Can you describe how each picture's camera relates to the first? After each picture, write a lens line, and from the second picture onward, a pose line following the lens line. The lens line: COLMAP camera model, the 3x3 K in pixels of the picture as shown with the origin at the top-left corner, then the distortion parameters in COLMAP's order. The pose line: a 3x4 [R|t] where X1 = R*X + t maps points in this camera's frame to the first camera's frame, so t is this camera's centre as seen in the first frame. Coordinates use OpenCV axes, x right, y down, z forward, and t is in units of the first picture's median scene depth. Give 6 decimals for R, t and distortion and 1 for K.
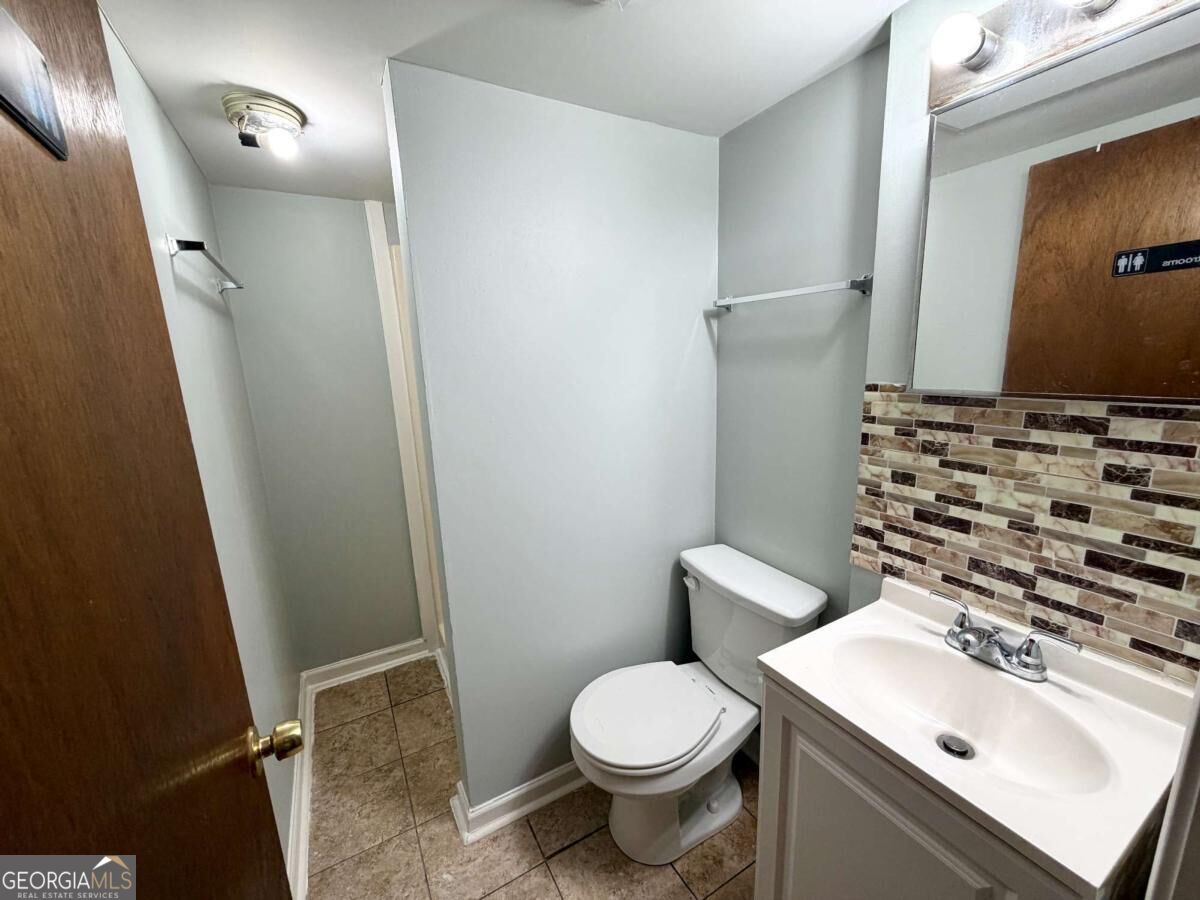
lens RADIAL K [[476.6, 0, 600.0], [0, 476.6, 450.0], [0, 0, 1]] dist [-0.001077, -0.000101]
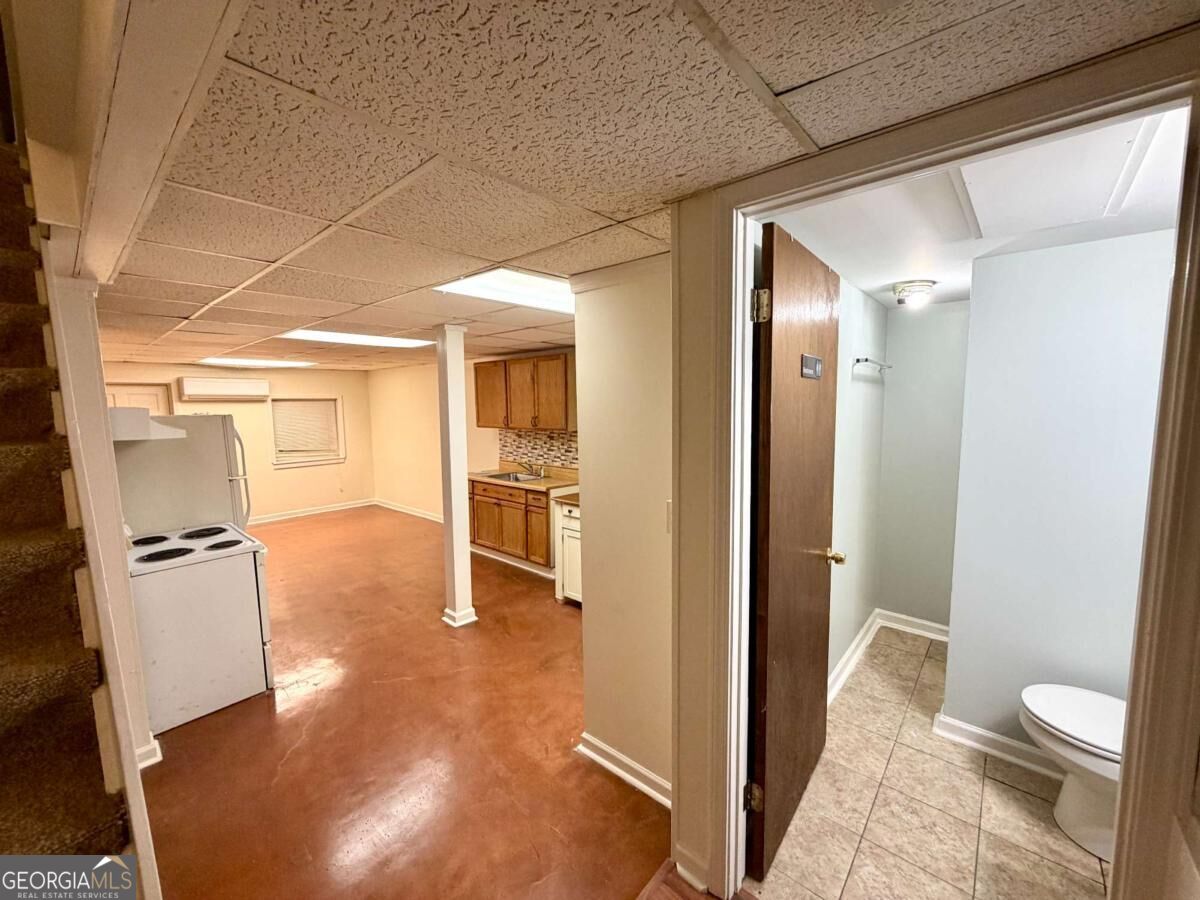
lens RADIAL K [[476.6, 0, 600.0], [0, 476.6, 450.0], [0, 0, 1]] dist [-0.001077, -0.000101]
pose [[0.328057, 0.127179, -0.936058, 0.659760], [-0.183575, 0.980589, 0.068893, 0.034293], [0.926649, 0.149236, 0.345036, -0.628541]]
